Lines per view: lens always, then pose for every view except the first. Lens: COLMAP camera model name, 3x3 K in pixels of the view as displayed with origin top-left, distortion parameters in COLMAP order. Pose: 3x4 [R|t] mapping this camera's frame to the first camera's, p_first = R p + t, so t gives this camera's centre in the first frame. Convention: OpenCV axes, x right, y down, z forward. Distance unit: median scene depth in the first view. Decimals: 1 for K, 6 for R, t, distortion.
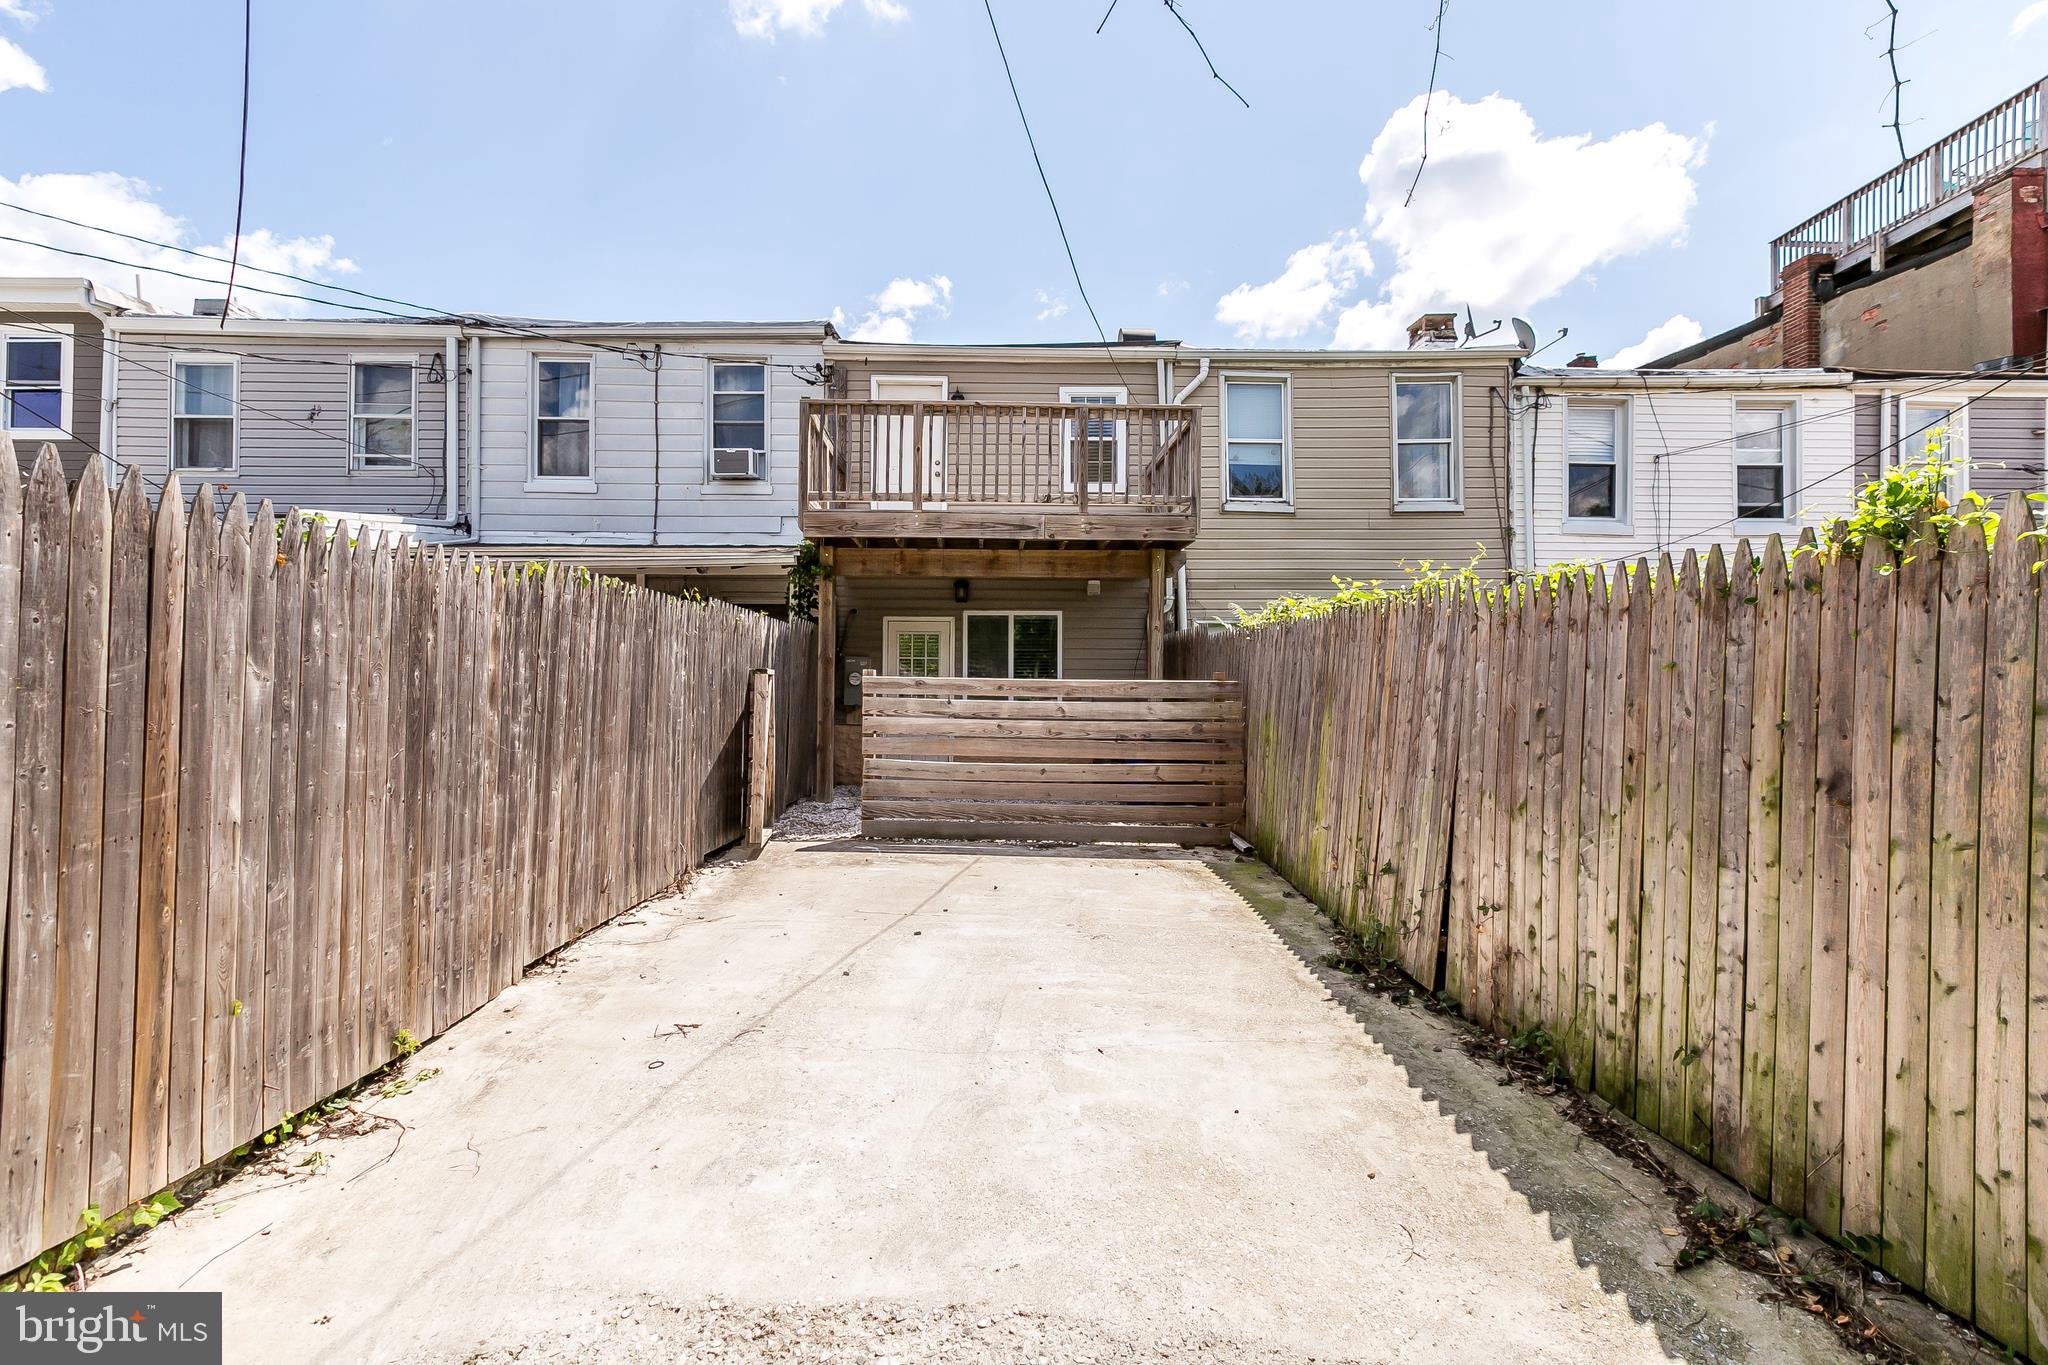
lens RADIAL K [[919.7, 0, 1024.4], [0, 919.7, 719.8], [0, 0, 1]] dist [-0.000539, 0.000673]
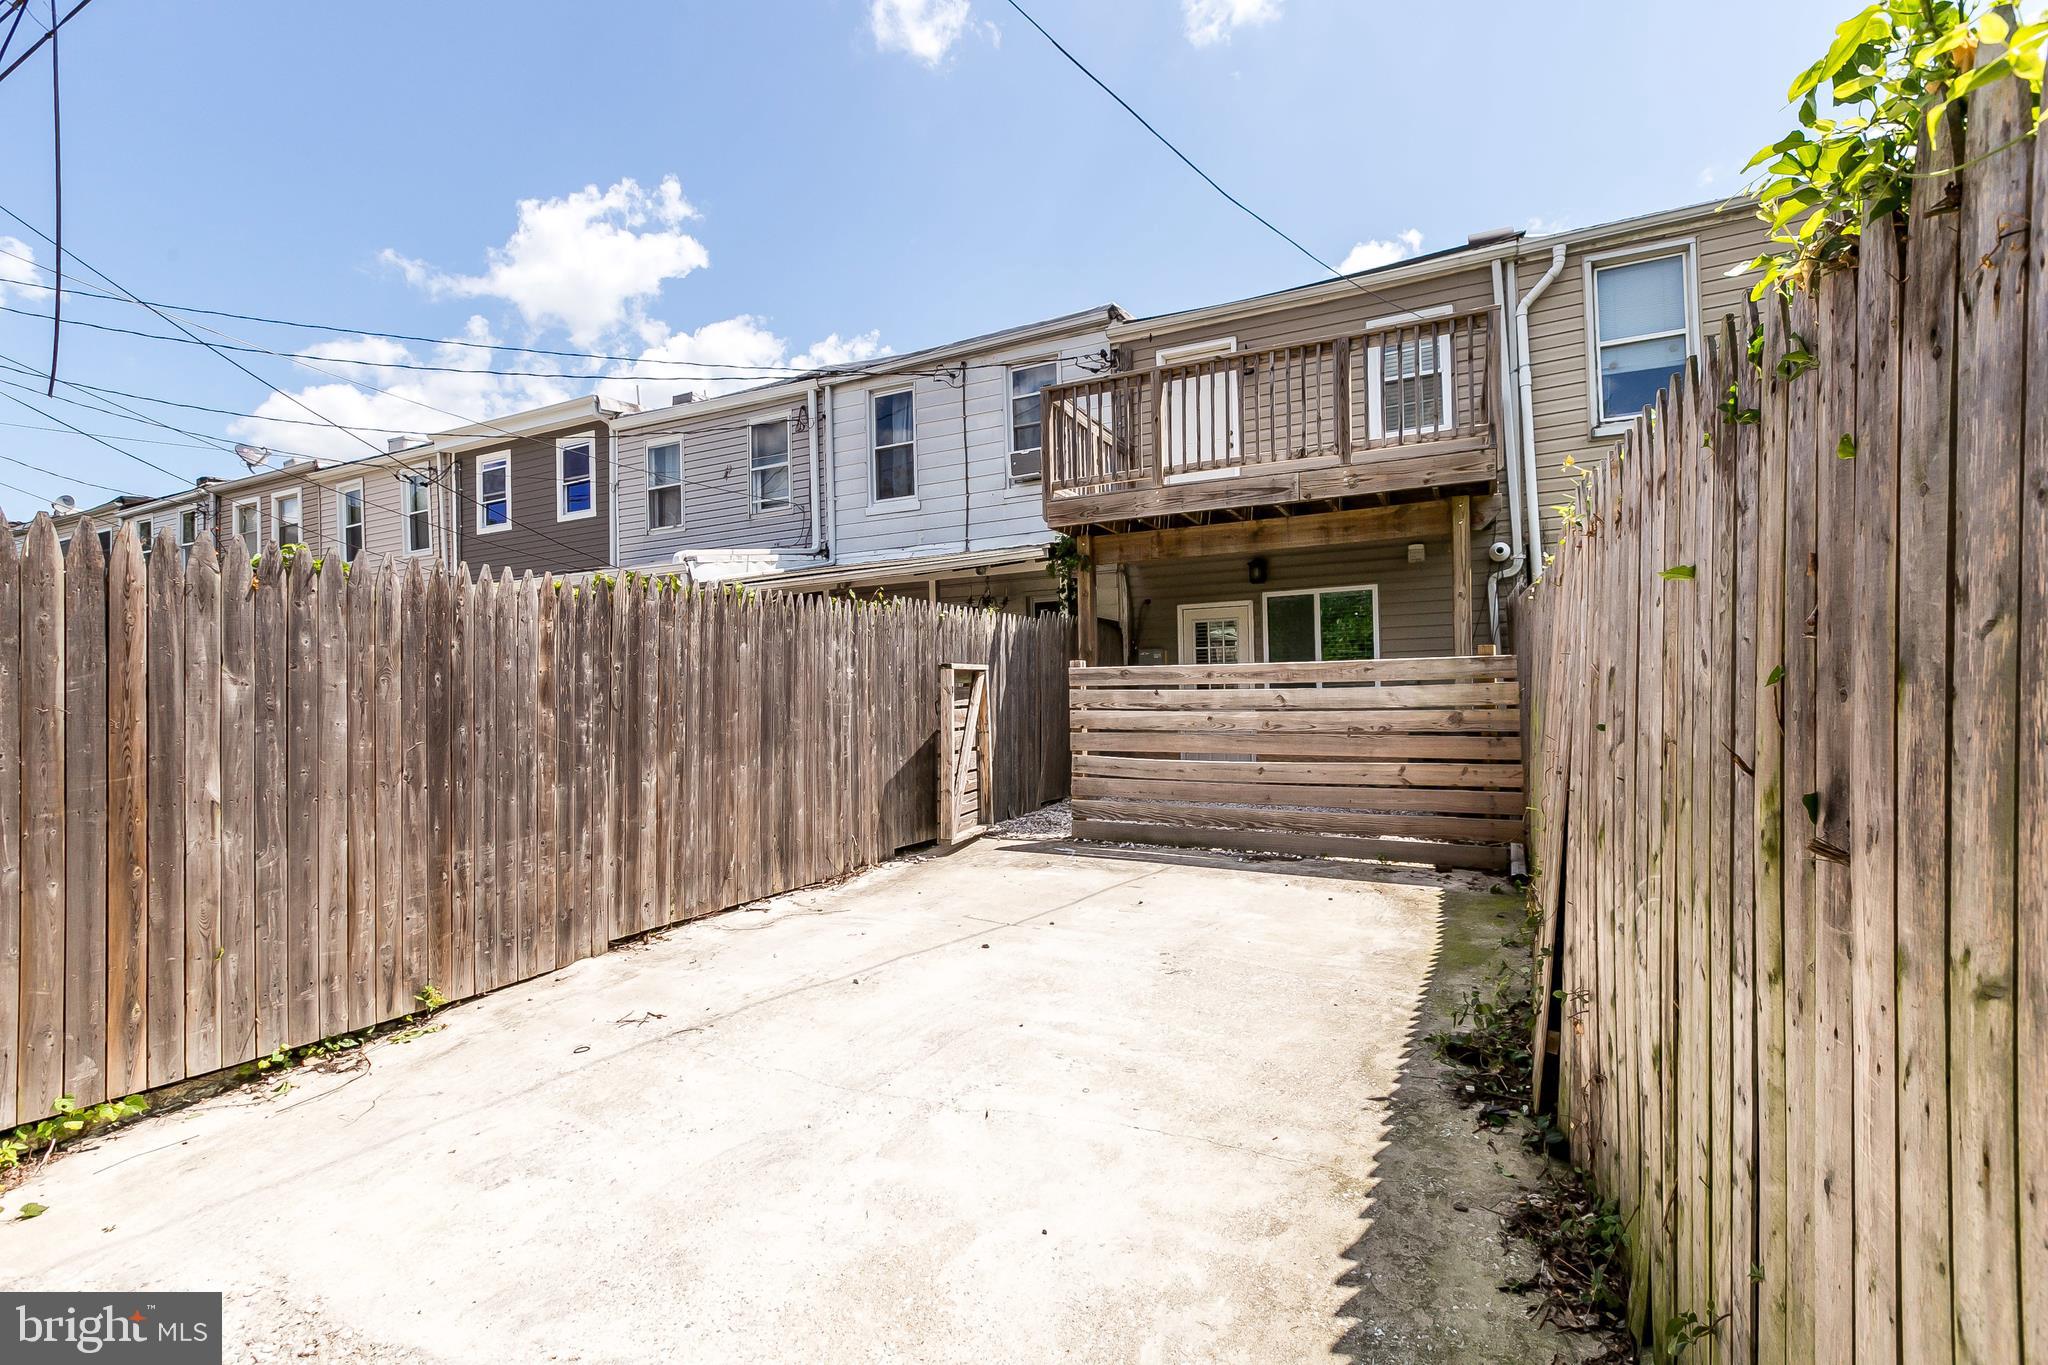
lens RADIAL K [[927.2, 0, 1049.9], [0, 927.2, 718.7], [0, 0, 1]] dist [0.000346, 0.000416]
pose [[0.888202, -0.015016, -0.459208, 0.446326], [0.014918, 0.999881, -0.003841, 0.014782], [0.459212, -0.003439, 0.888320, 0.265220]]
